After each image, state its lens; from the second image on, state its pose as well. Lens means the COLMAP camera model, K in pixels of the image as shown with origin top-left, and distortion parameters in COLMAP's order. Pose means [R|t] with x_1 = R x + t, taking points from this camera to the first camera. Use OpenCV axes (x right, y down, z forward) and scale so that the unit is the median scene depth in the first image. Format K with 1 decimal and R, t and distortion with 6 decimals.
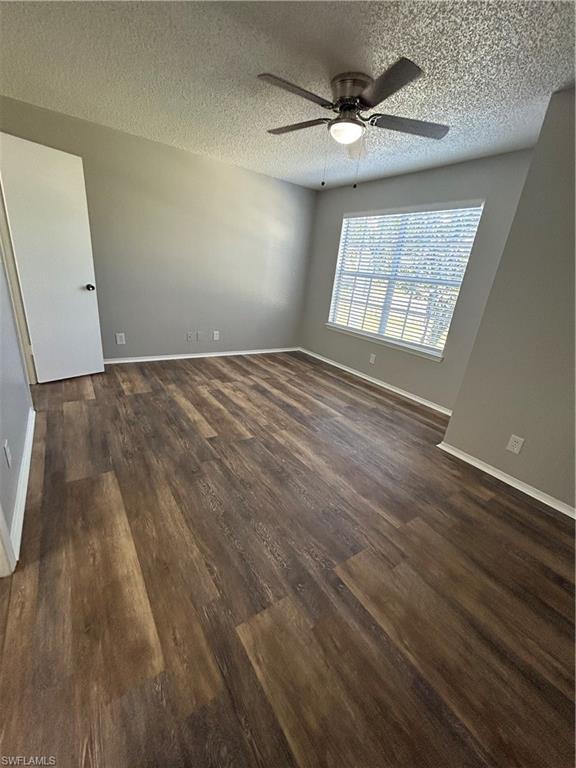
lens RADIAL K [[309.0, 0, 288.9], [0, 309.0, 384.0], [0, 0, 1]] dist [-0.000349, -0.000225]
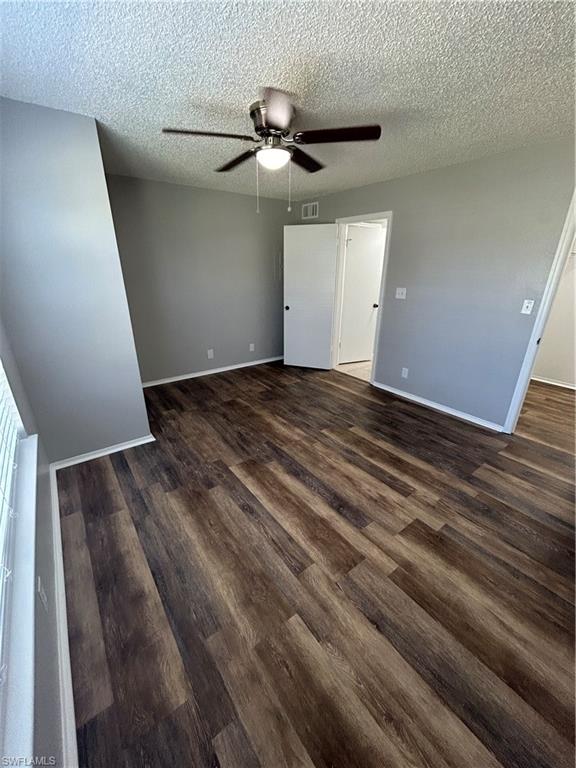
lens RADIAL K [[309.0, 0, 289.3], [0, 309.0, 382.2], [0, 0, 1]] dist [-0.000349, -0.000225]
pose [[-0.993469, -0.086325, -0.074615, 0.100037], [-0.114102, 0.750167, 0.651330, -0.646400], [-0.000252, 0.655590, -0.755117, 1.536639]]
